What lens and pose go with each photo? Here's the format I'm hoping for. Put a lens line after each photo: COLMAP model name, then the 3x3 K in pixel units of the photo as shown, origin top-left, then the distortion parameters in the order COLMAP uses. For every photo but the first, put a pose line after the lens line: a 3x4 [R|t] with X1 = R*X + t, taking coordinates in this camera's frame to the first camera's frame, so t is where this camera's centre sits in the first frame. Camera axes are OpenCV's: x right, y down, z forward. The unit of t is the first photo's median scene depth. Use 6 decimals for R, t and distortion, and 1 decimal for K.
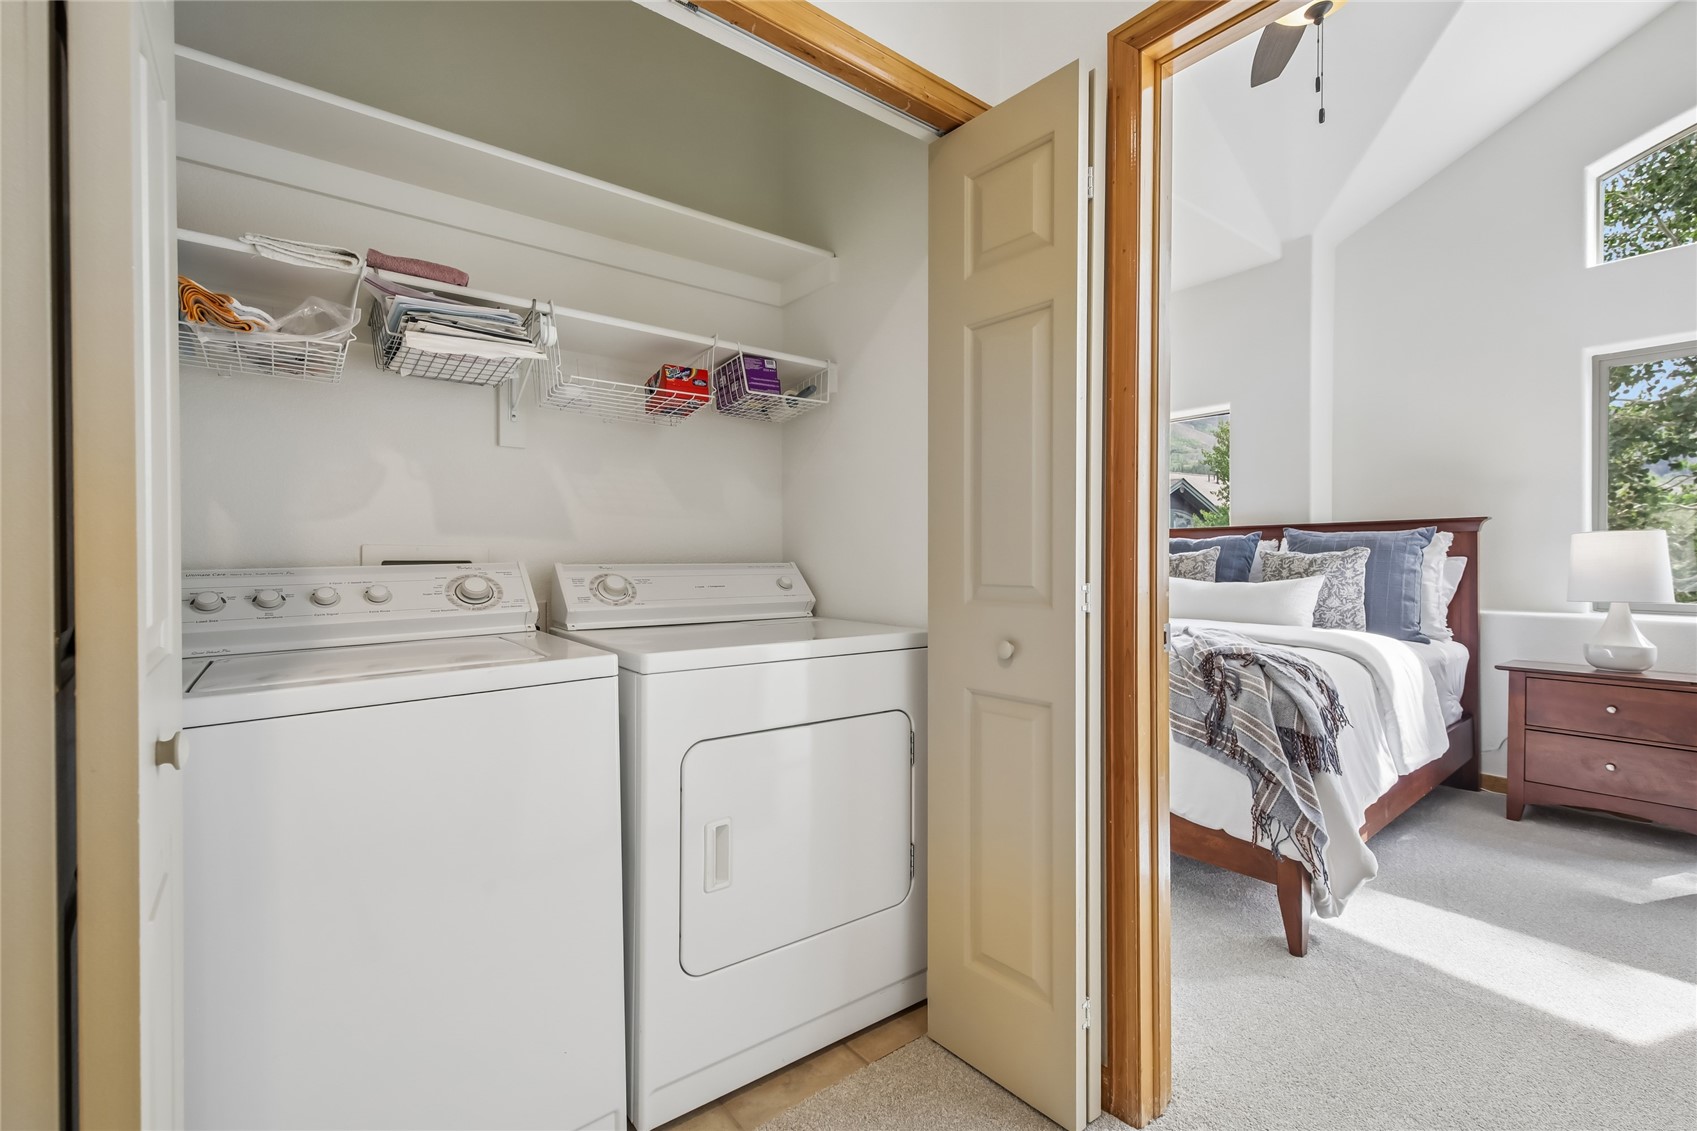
lens RADIAL K [[730.0, 0, 837.4], [0, 730.0, 564.7], [0, 0, 1]] dist [0.016089, -0.008344]
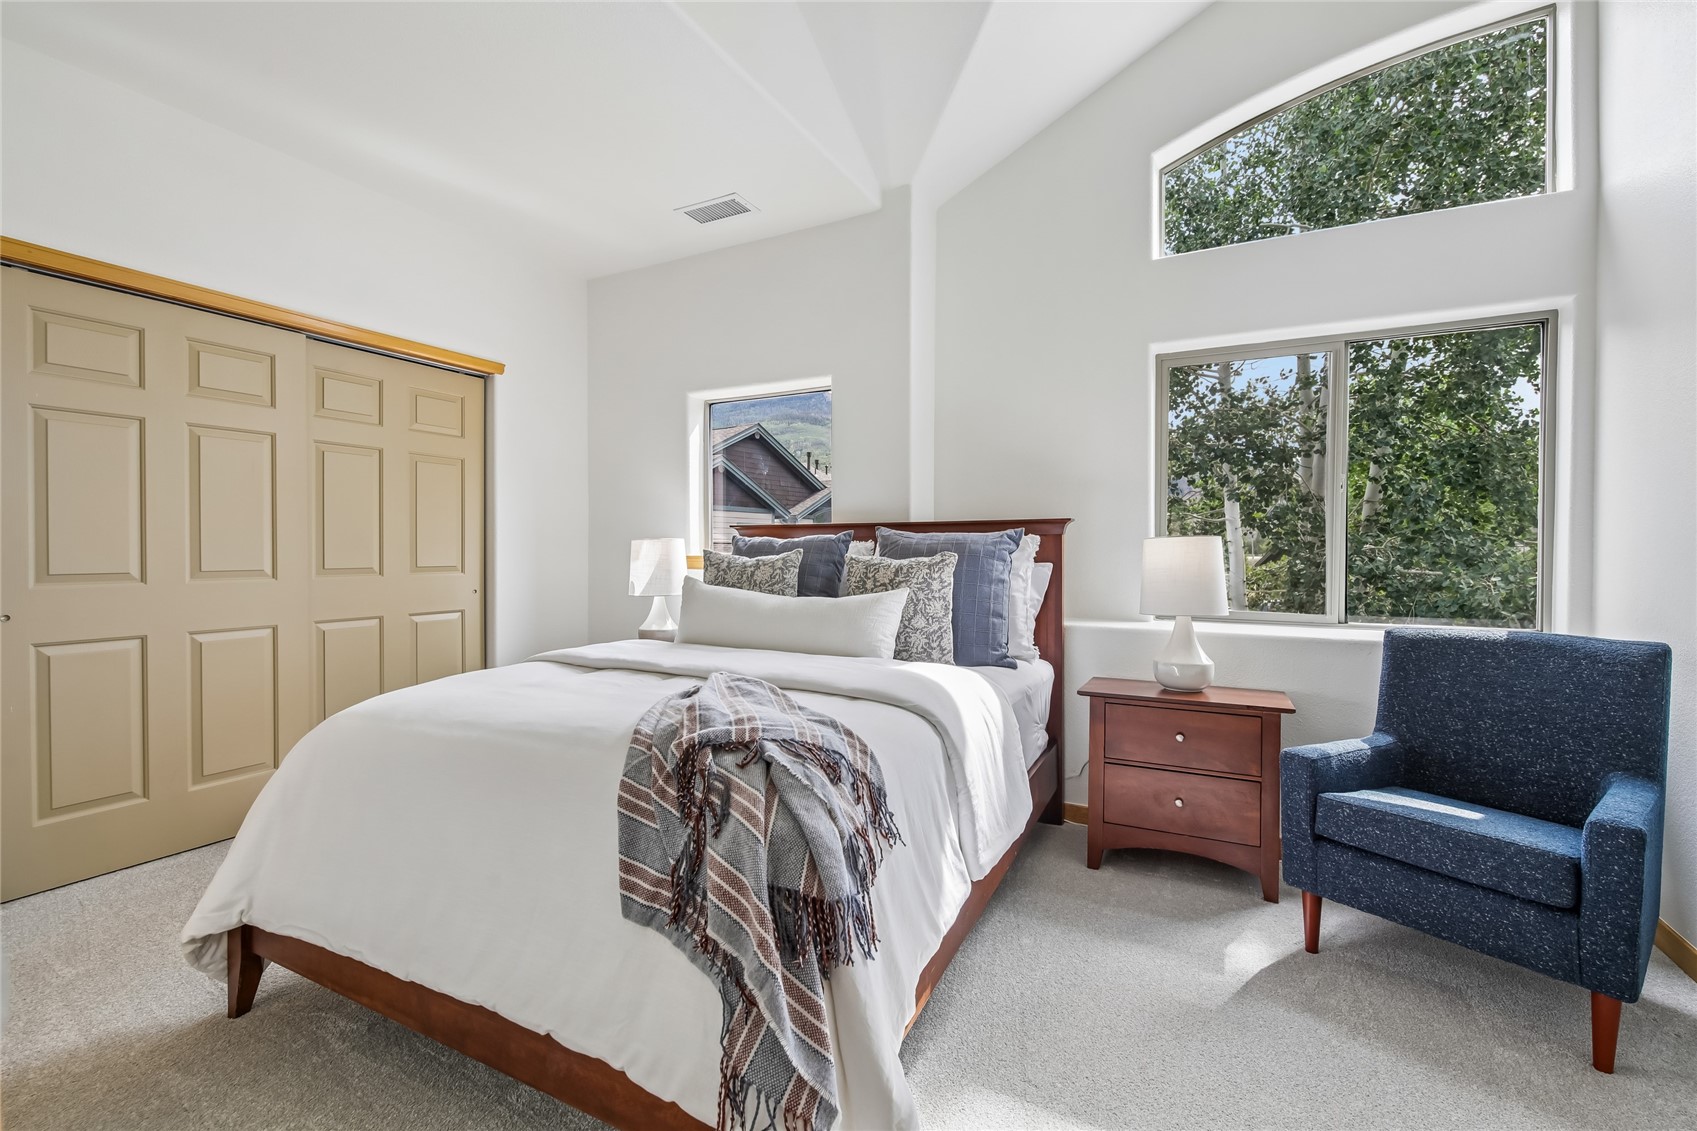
lens RADIAL K [[723.9, 0, 850.1], [0, 723.9, 562.6], [0, 0, 1]] dist [-0.002870, -0.000790]
pose [[0.908760, -0.001867, 0.417314, 0.299668], [-0.000288, 0.999987, 0.005102, -0.017373], [-0.417318, -0.004756, 0.908748, 0.342719]]
